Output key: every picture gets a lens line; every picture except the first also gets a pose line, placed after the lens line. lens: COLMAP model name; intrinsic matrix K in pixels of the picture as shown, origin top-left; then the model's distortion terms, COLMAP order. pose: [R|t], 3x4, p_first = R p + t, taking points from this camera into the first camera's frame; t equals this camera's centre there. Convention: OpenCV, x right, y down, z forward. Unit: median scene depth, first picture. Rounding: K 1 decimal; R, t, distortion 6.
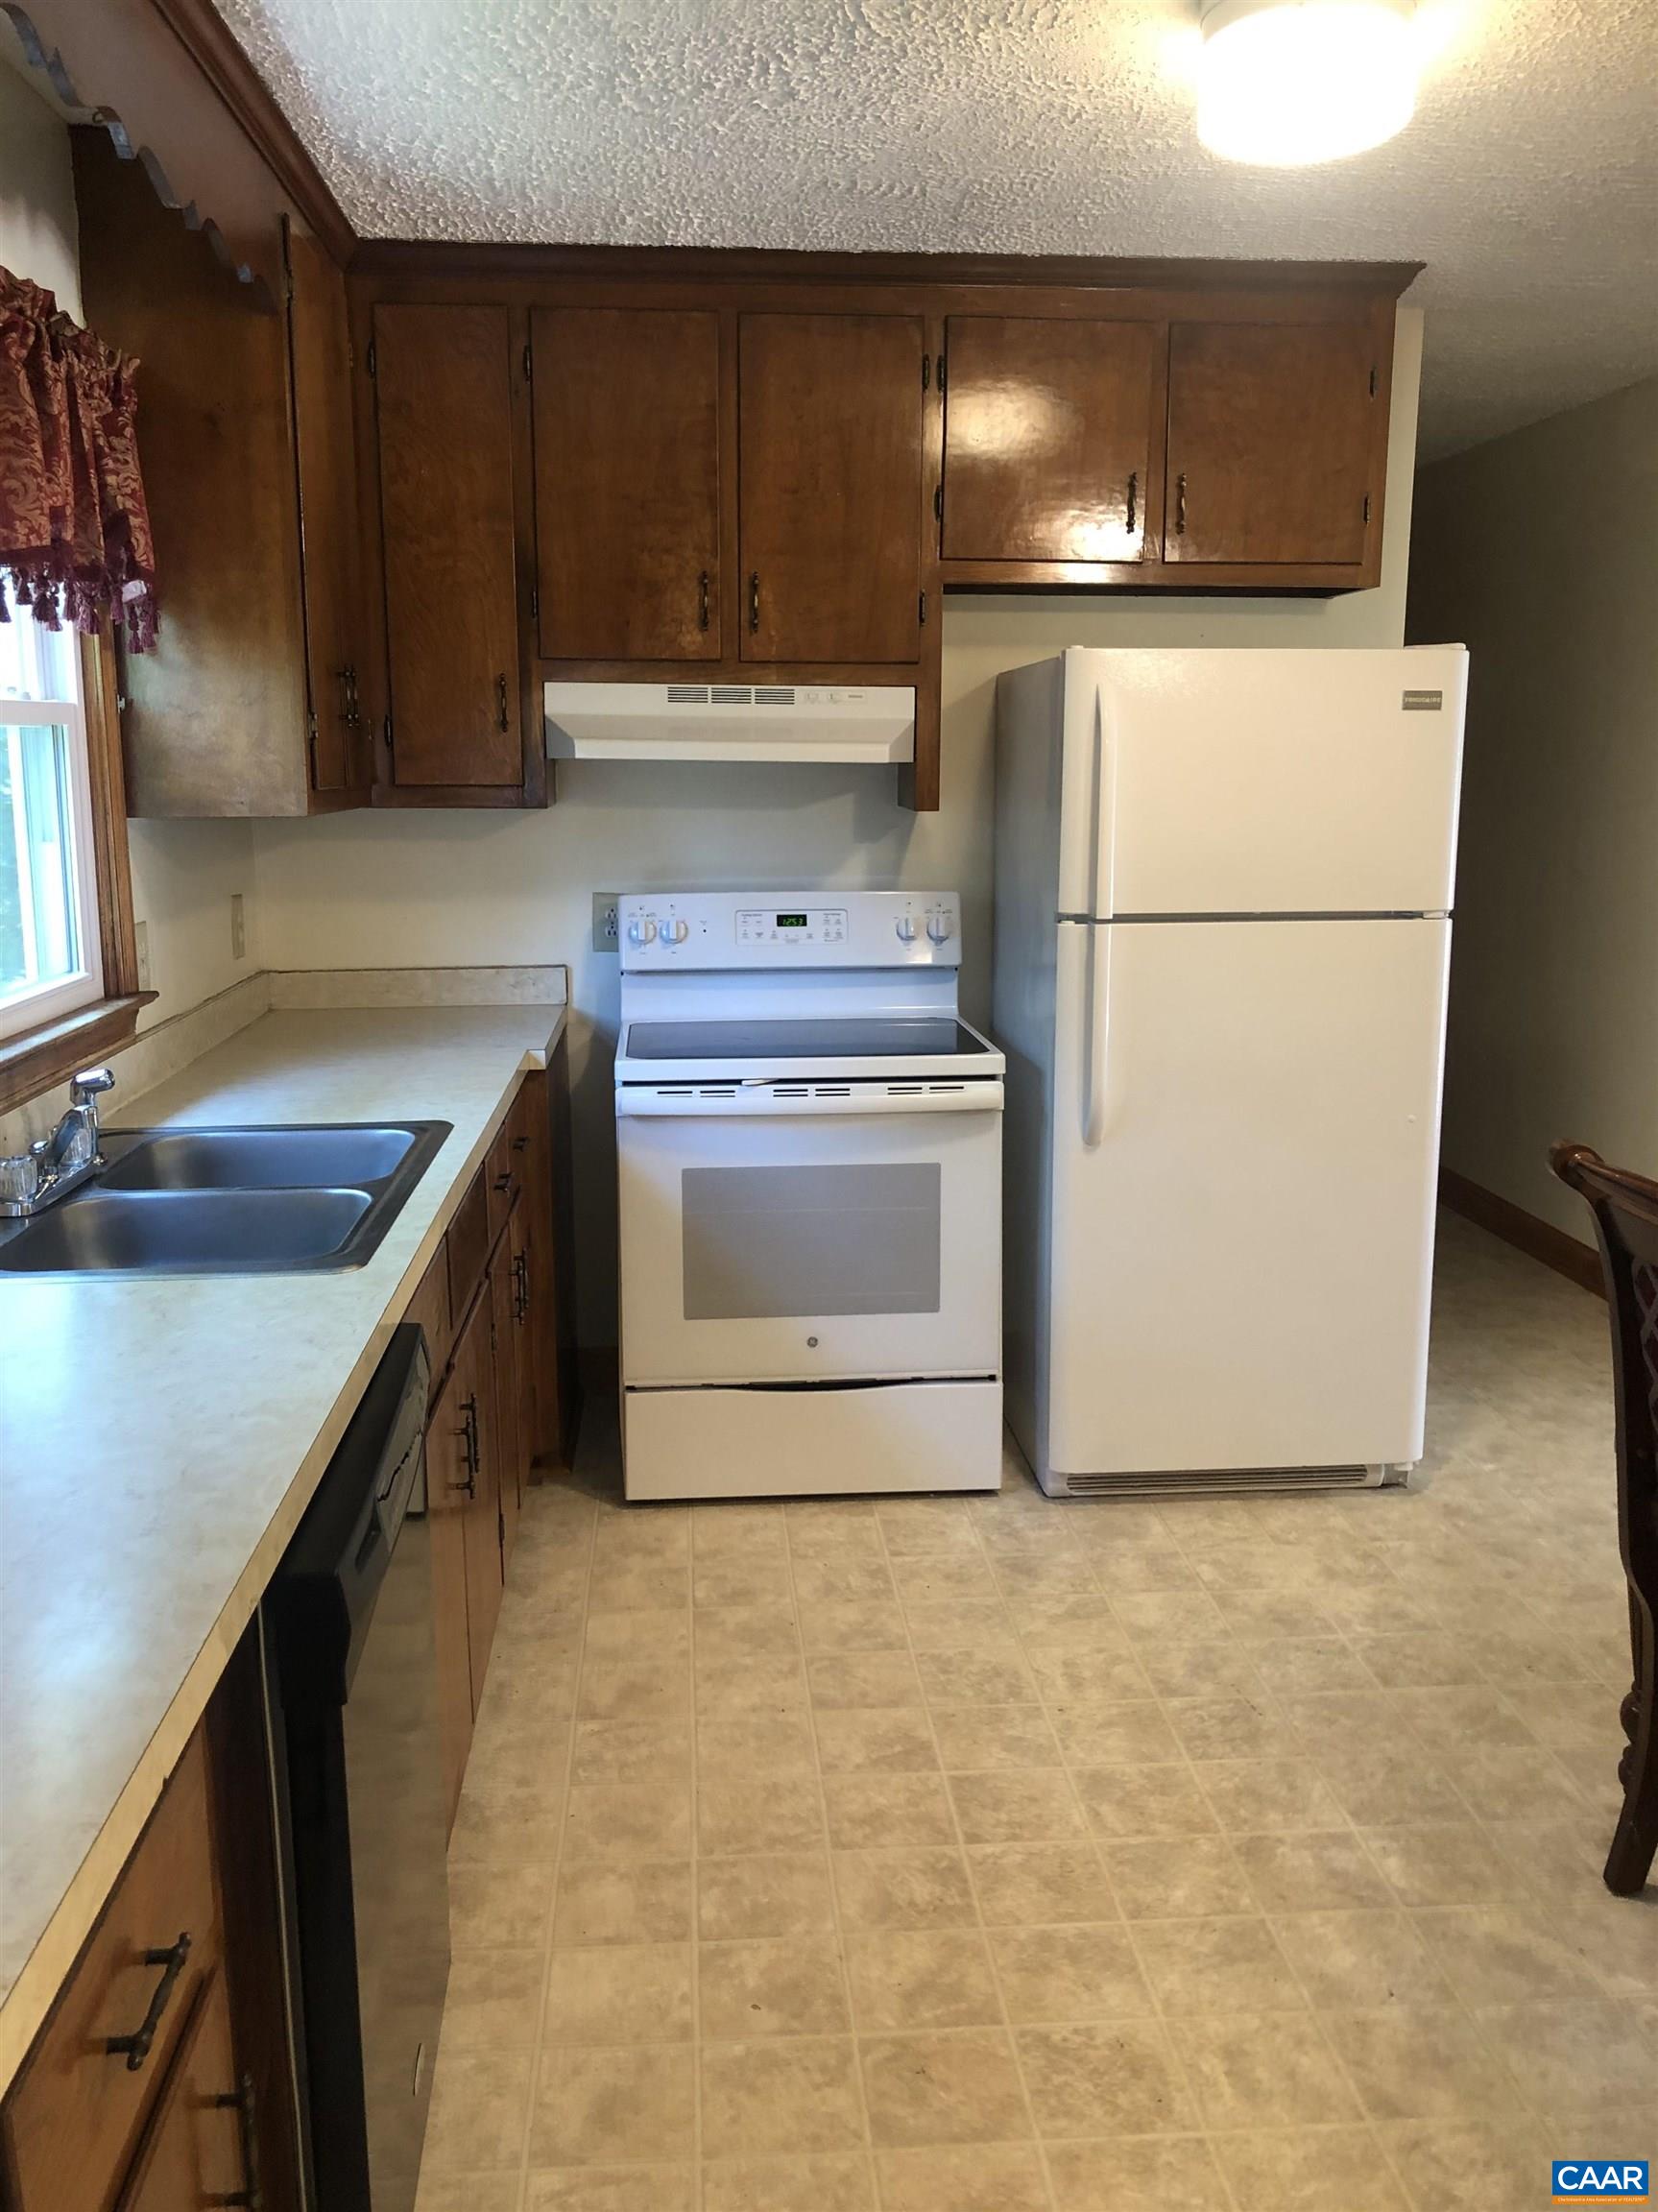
lens RADIAL K [[1836.0, 0, 829.0], [0, 1836.0, 1106.0], [0, 0, 1]] dist [0.009665, 0.002968]
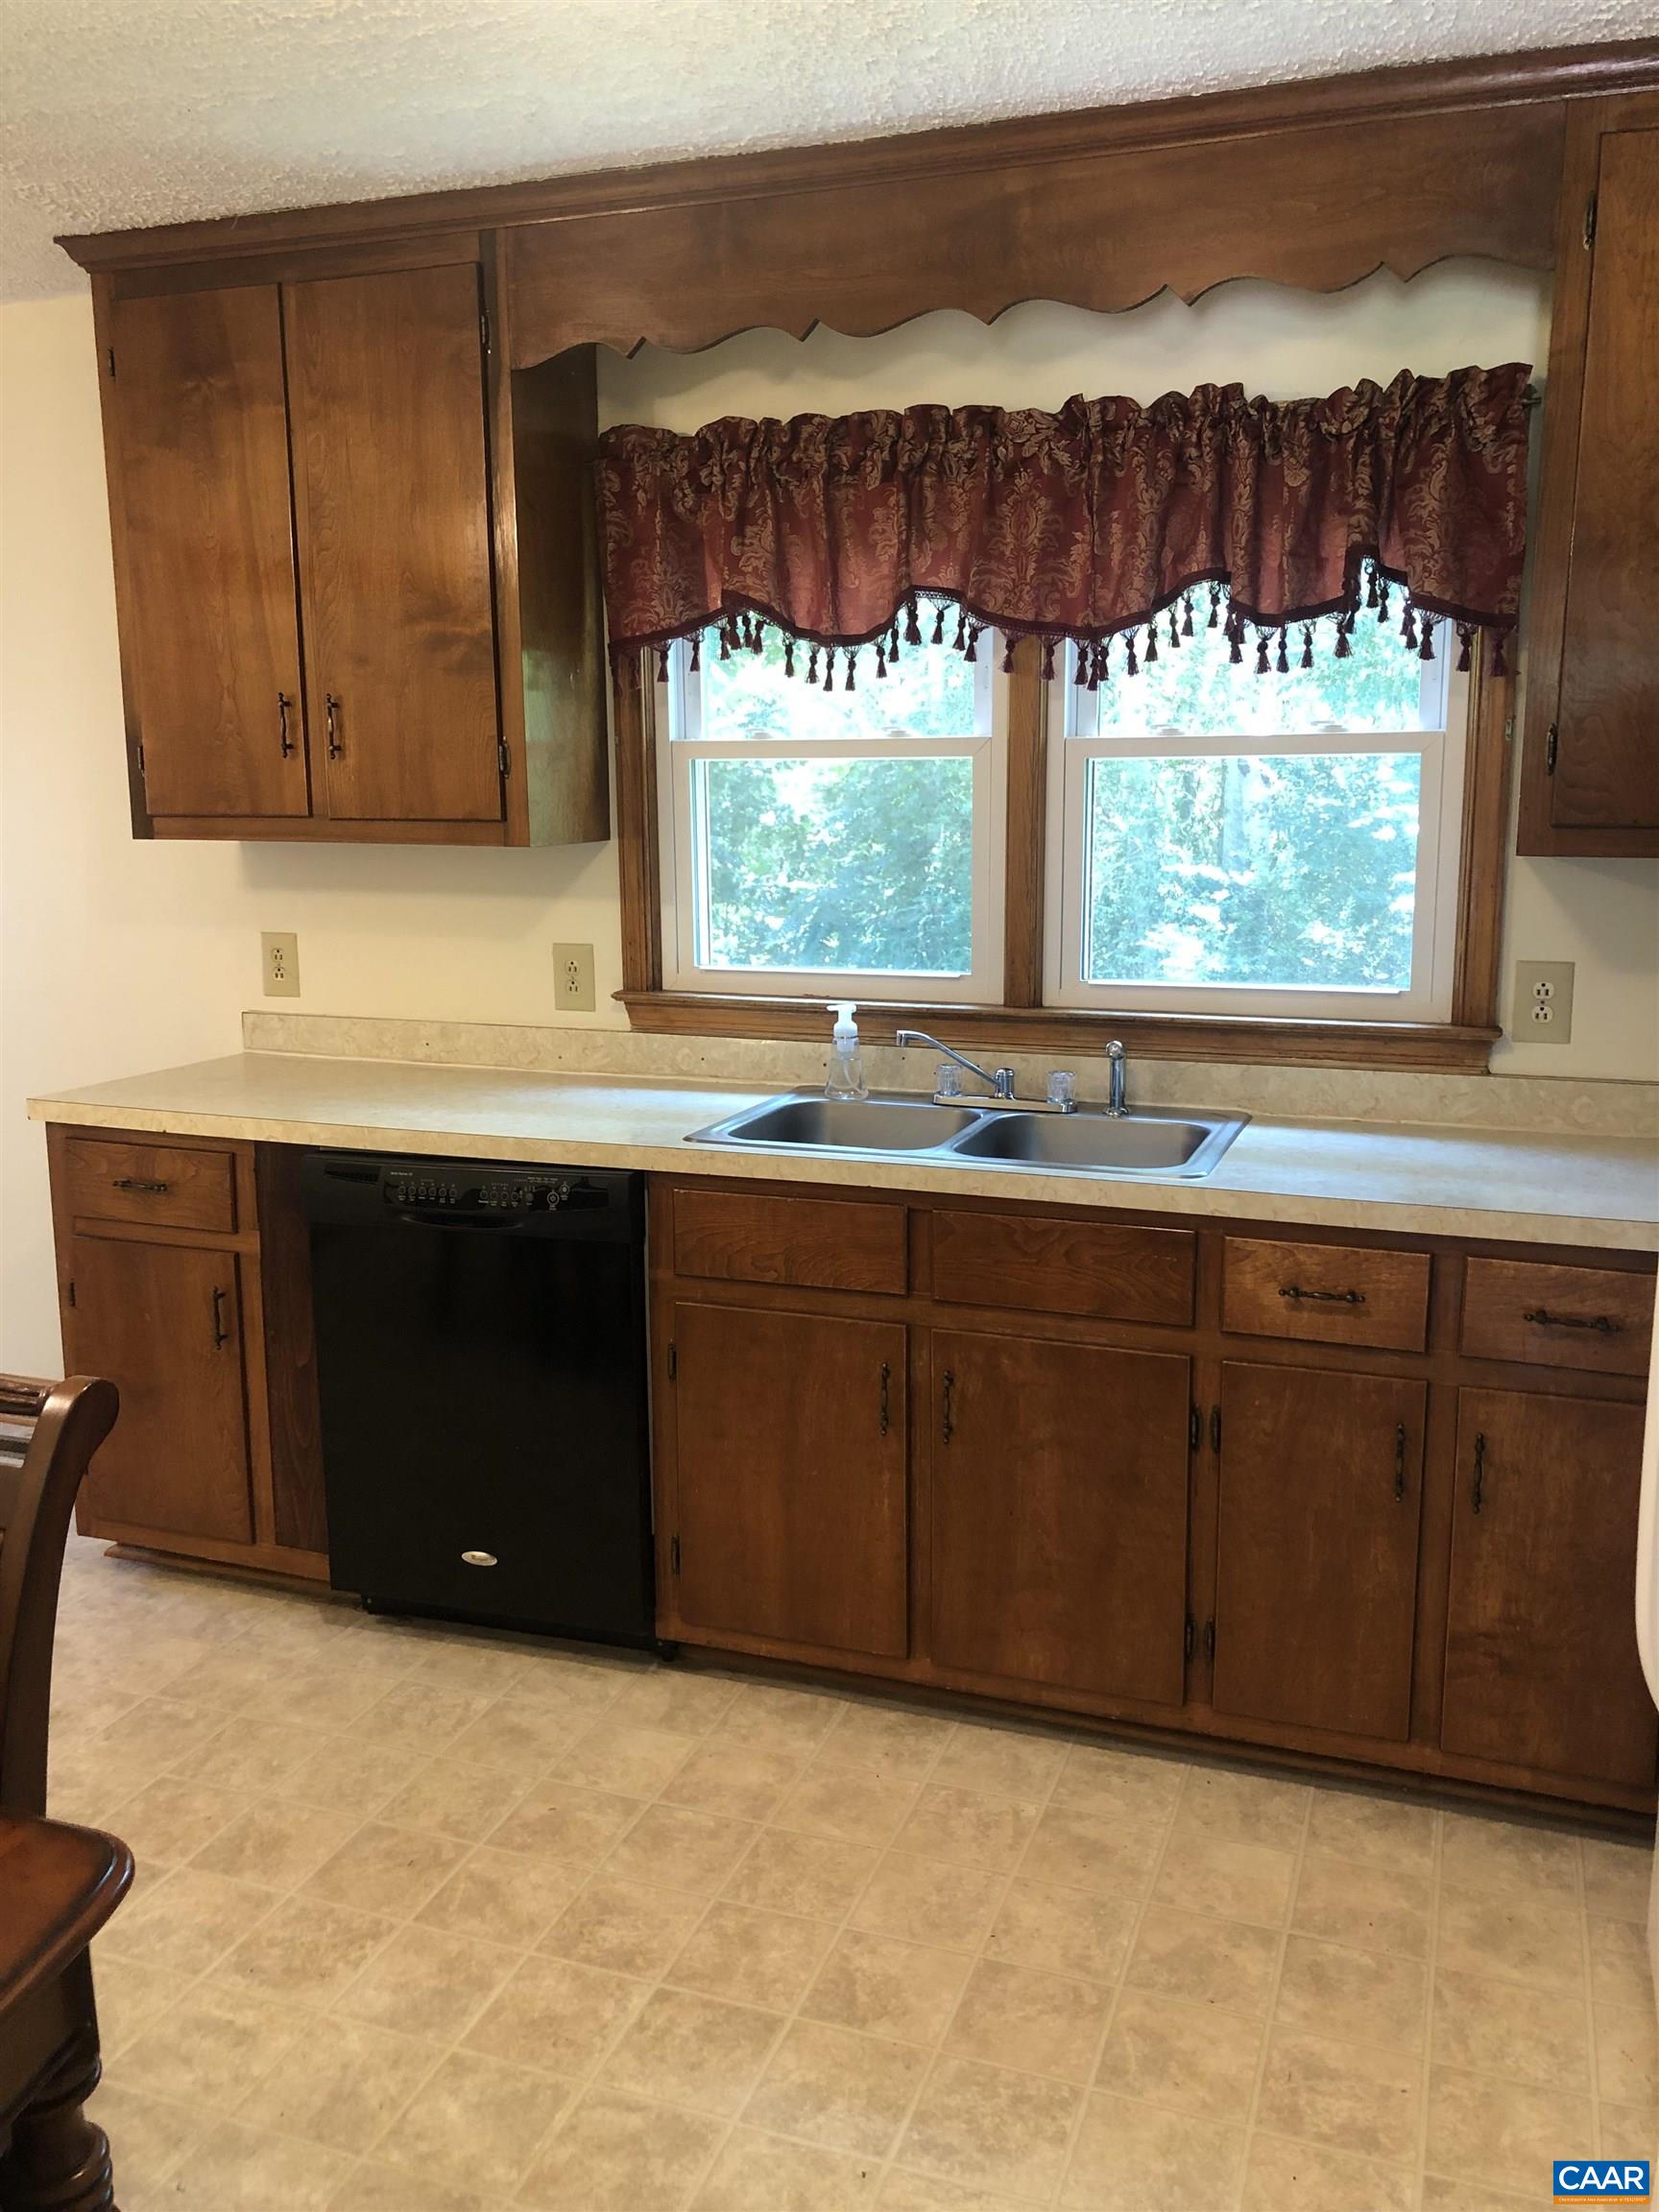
lens RADIAL K [[1802.5, 0, 829.5], [0, 1802.5, 1106.0], [0, 0, 1]] dist [-0.044162, 0.095266]
pose [[-0.415855, 0.168784, -0.893631, 0.732242], [-0.167837, 0.951504, 0.257818, -0.247070], [0.893810, 0.257199, -0.367360, 1.246797]]
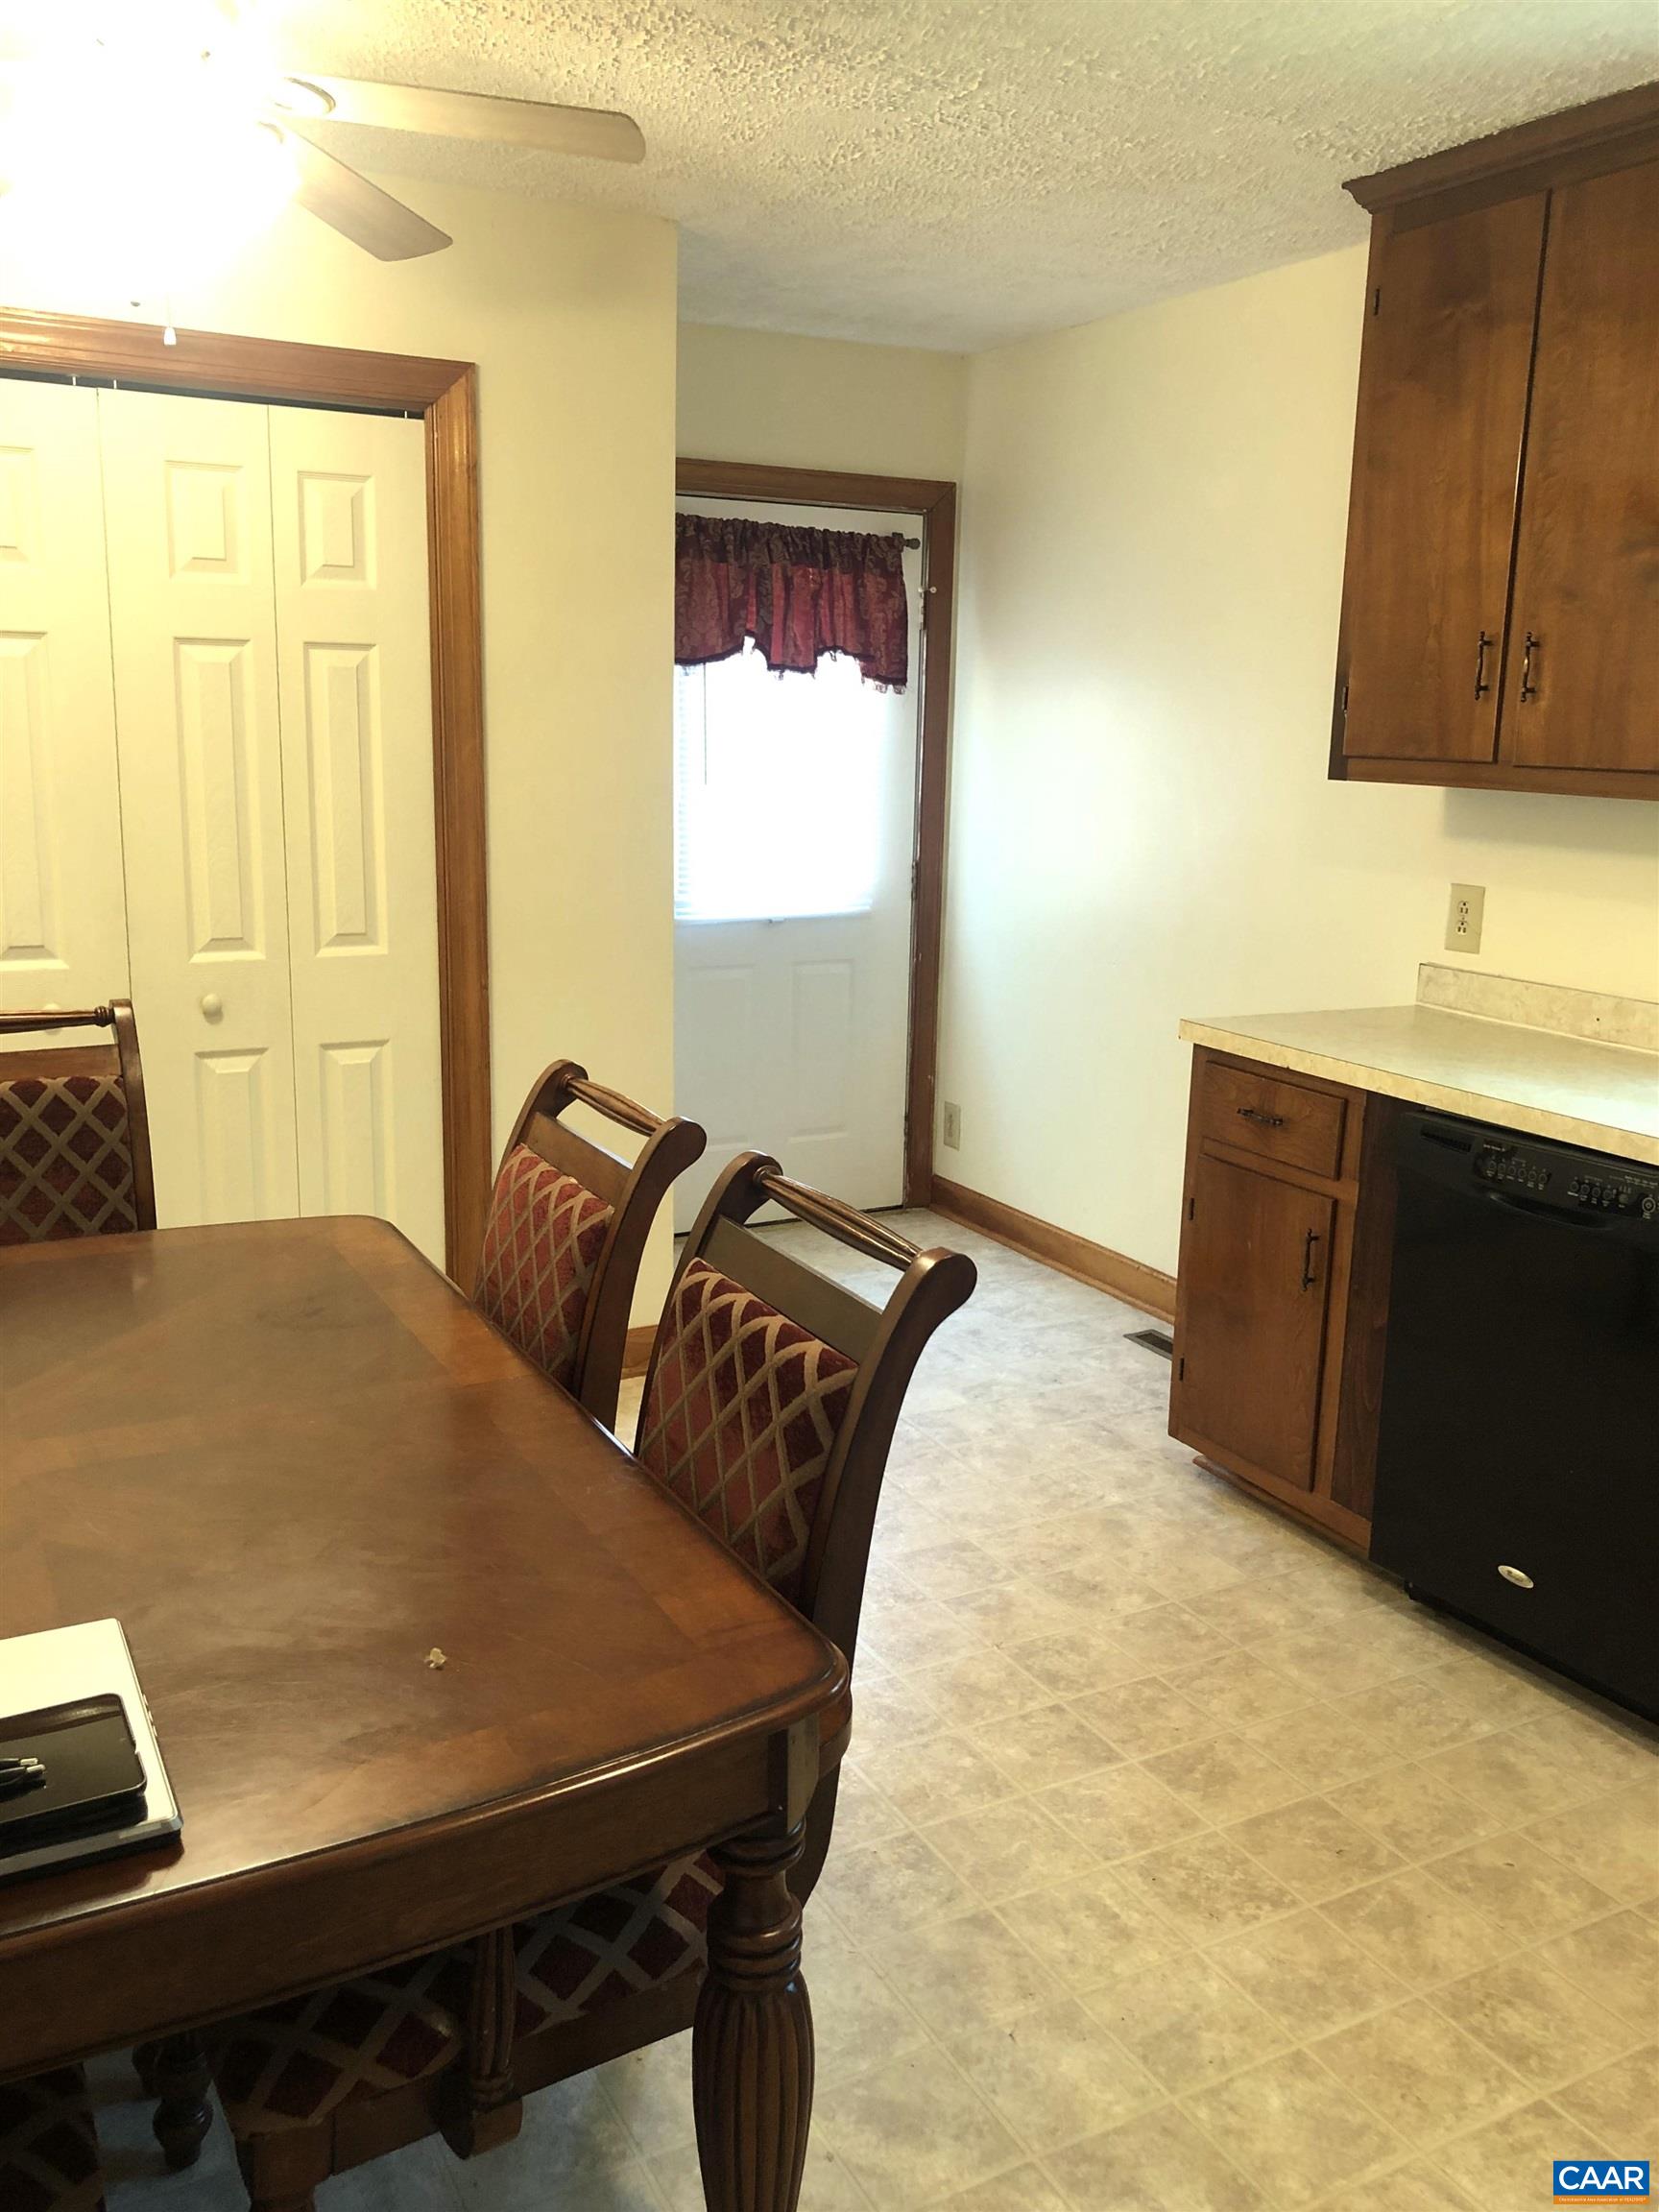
lens RADIAL K [[1814.2, 0, 829.5], [0, 1814.2, 1106.0], [0, 0, 1]] dist [0.001489, -0.000963]
pose [[-0.916525, 0.065944, -0.394503, 0.618892], [-0.095059, 0.922143, 0.374988, -0.254035], [0.388516, 0.381187, -0.838899, 1.331455]]
